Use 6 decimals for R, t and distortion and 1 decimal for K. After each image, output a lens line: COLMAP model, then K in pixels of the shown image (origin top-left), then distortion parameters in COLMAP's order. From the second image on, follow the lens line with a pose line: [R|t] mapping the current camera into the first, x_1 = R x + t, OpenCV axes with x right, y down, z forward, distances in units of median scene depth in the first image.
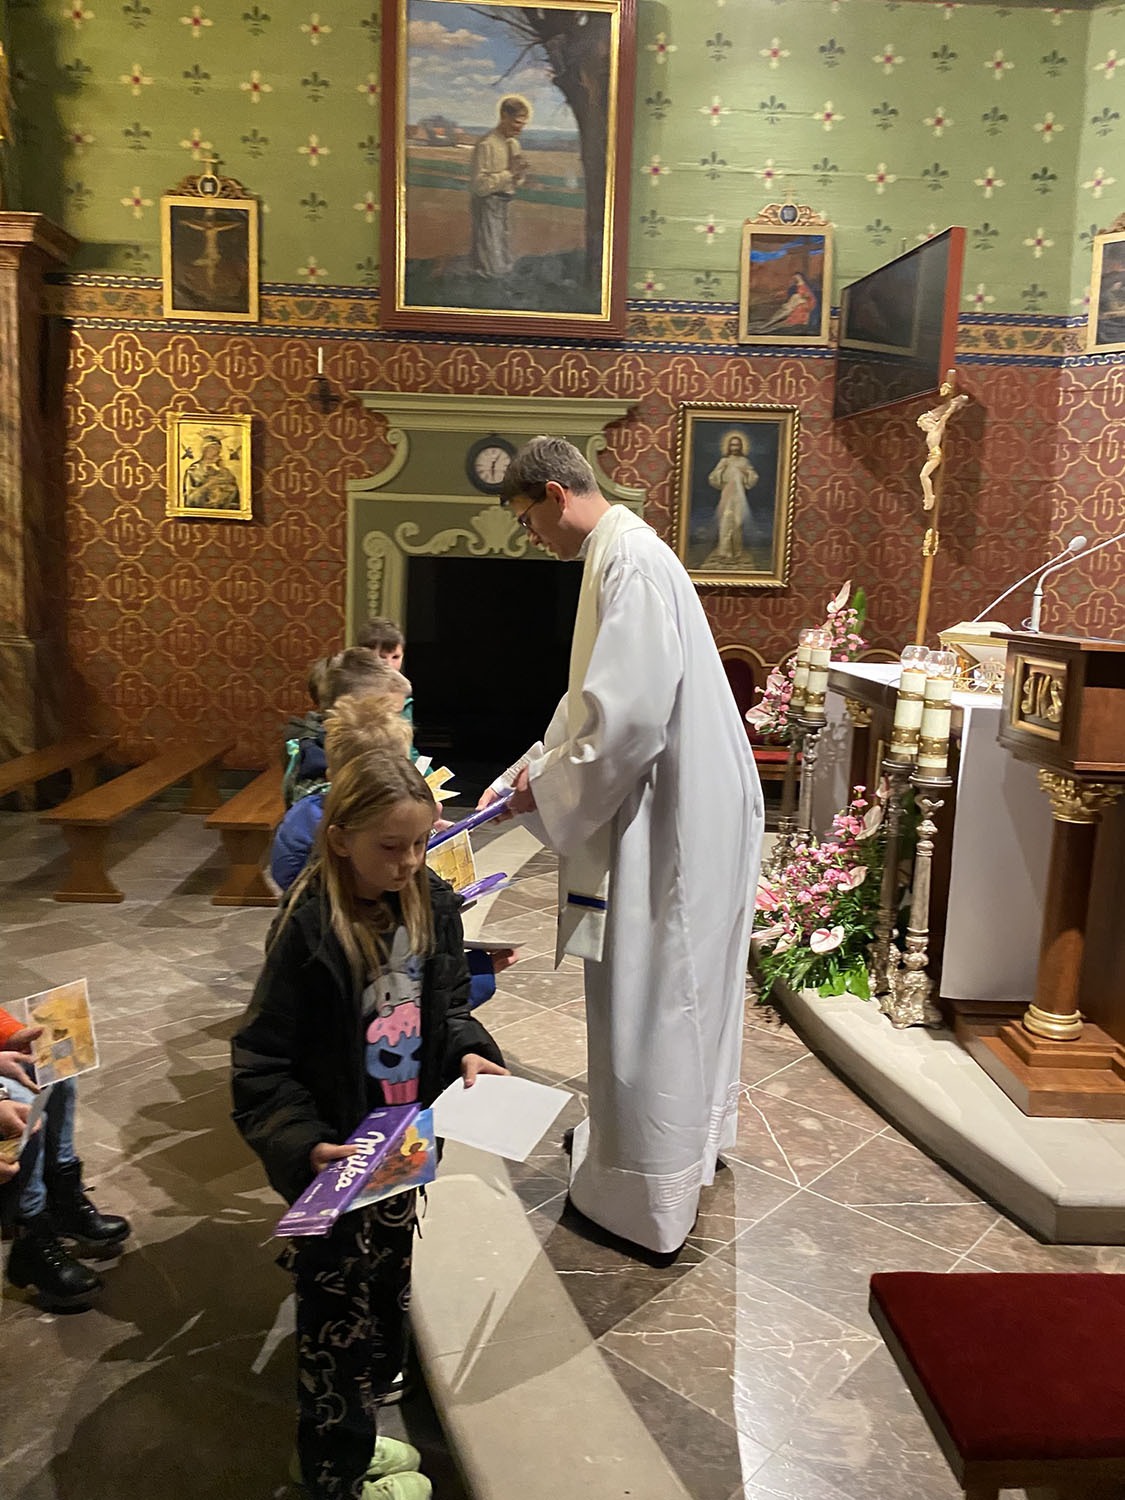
lens RADIAL K [[1132.7, 0, 568.5], [0, 1132.7, 734.7], [0, 0, 1]] dist [0.016085, -0.010382]
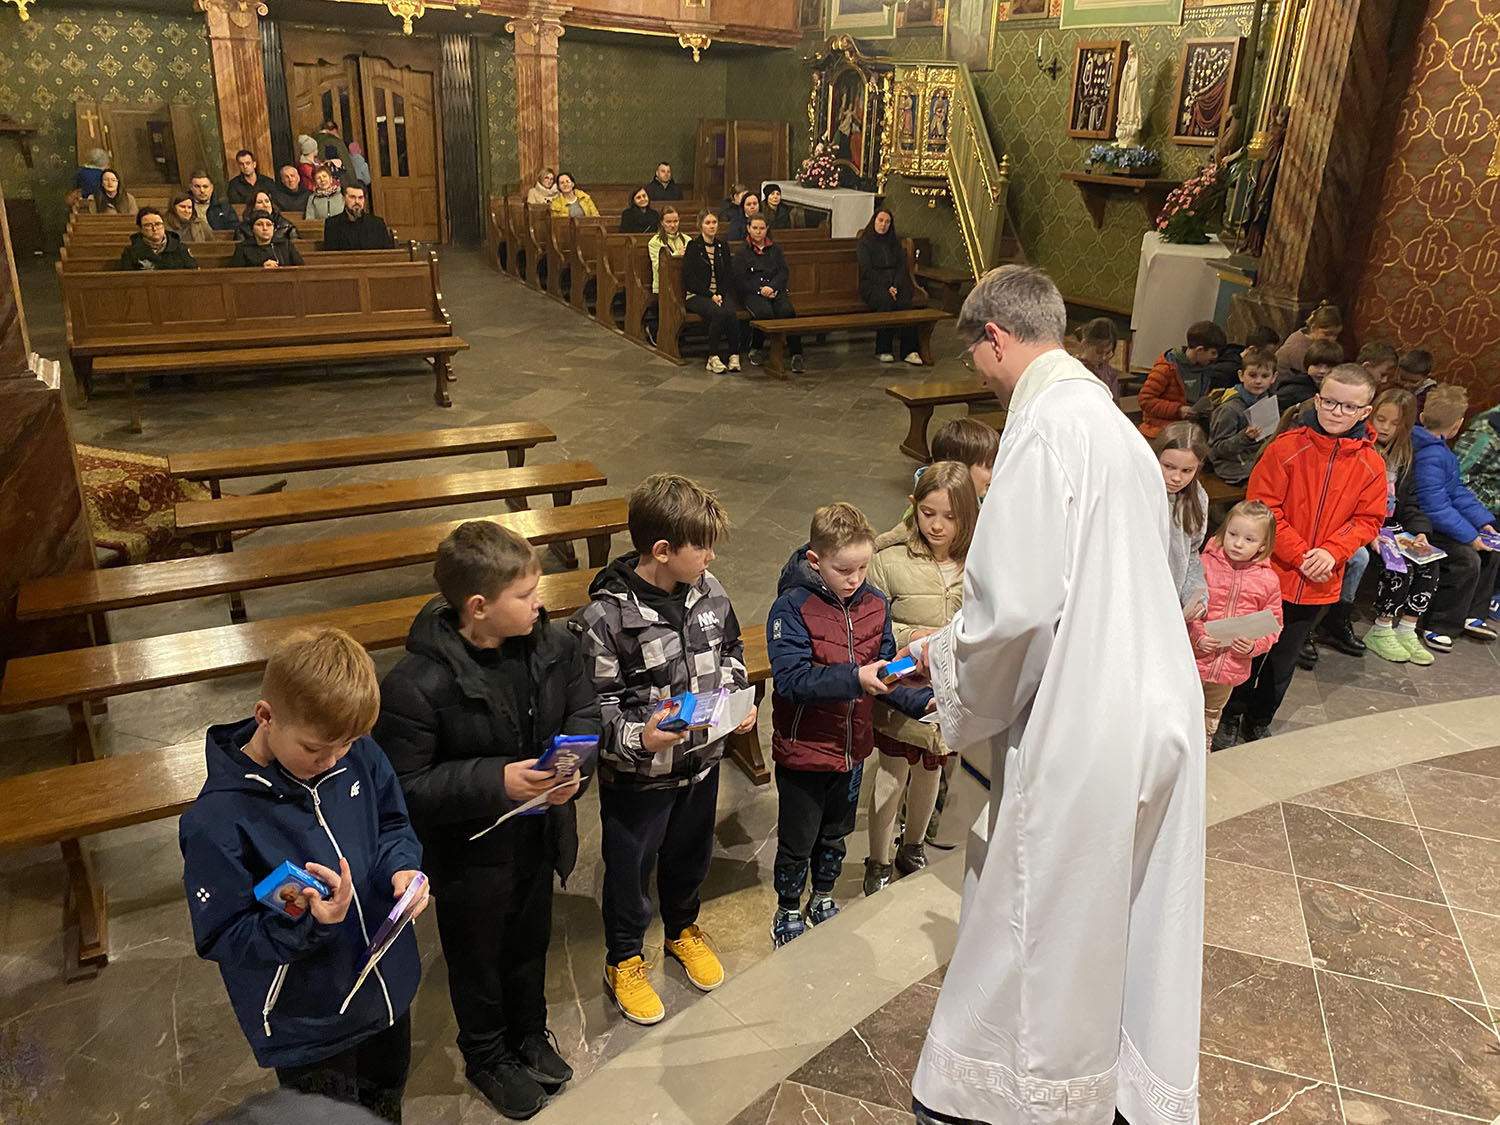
lens RADIAL K [[1141.5, 0, 750.4], [0, 1141.5, 535.3], [0, 0, 1]] dist [-0.008581, 0.013407]
pose [[0.418236, 0.304699, -0.855708, 0.224556], [-0.145403, 0.952369, 0.268051, -0.083876], [0.896625, 0.012314, 0.442620, 0.132722]]
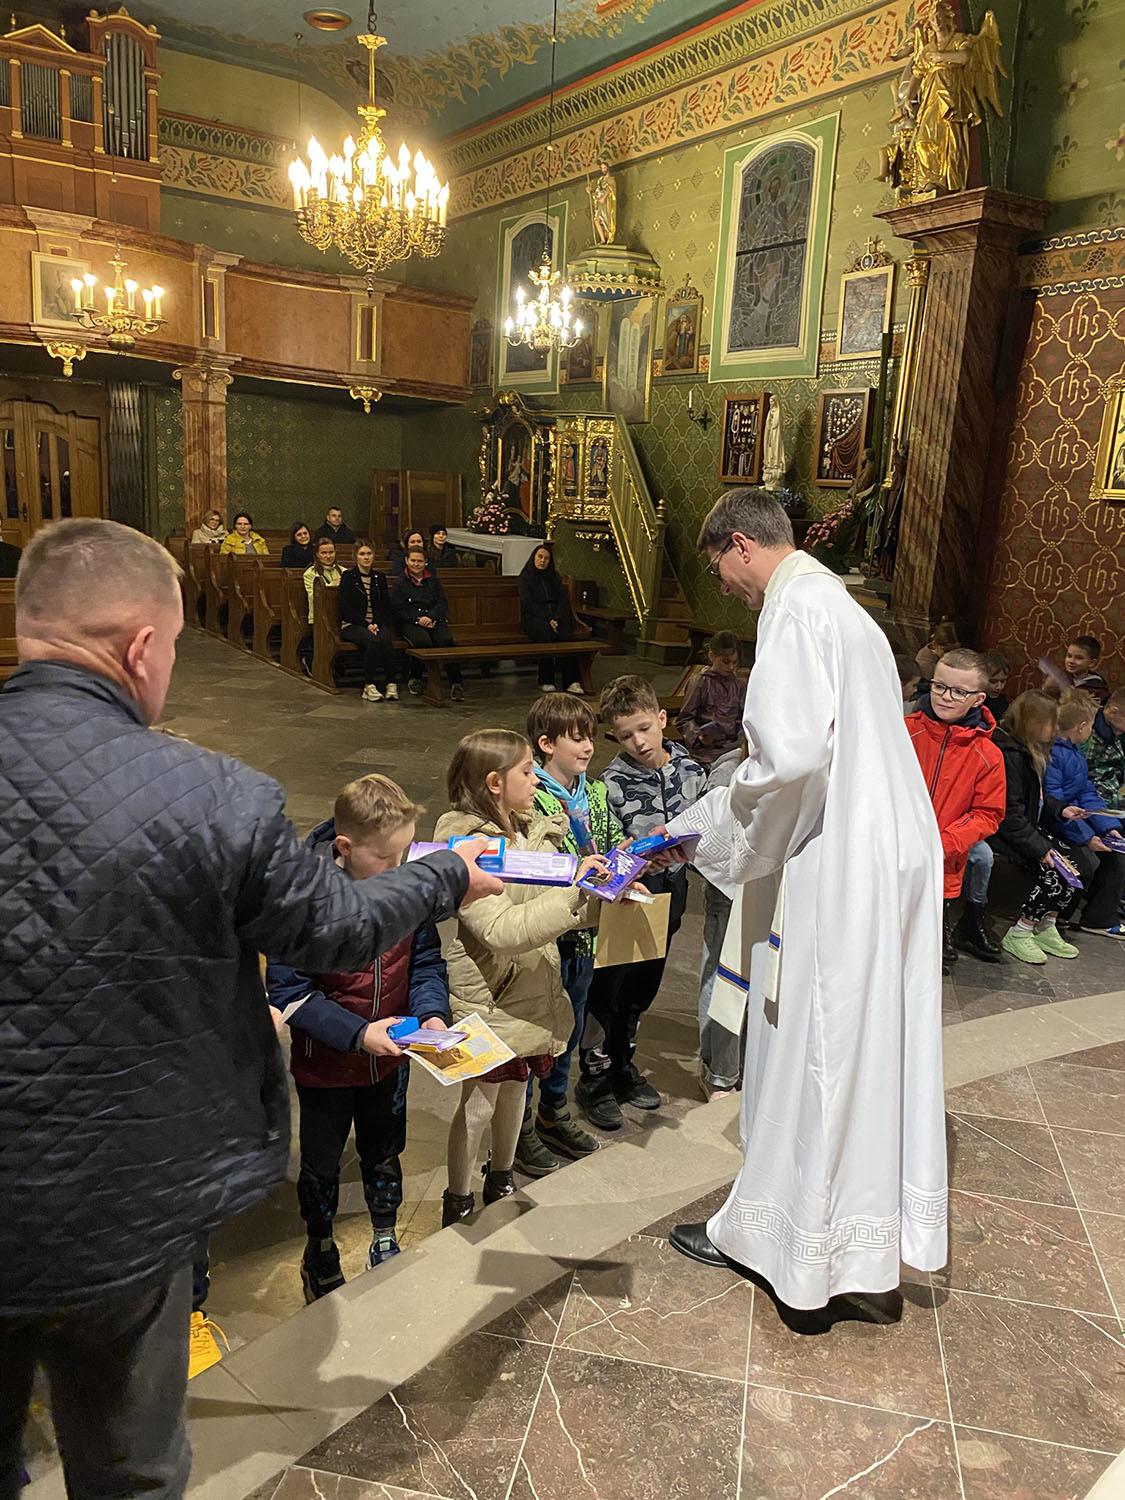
lens RADIAL K [[1132.7, 0, 568.5], [0, 1132.7, 734.7], [0, 0, 1]] dist [0.016085, -0.010382]
pose [[0.509149, 0.179334, -0.841788, 0.220491], [-0.149464, 0.981614, 0.118720, -0.055016], [0.847601, 0.065371, 0.526592, 0.193720]]
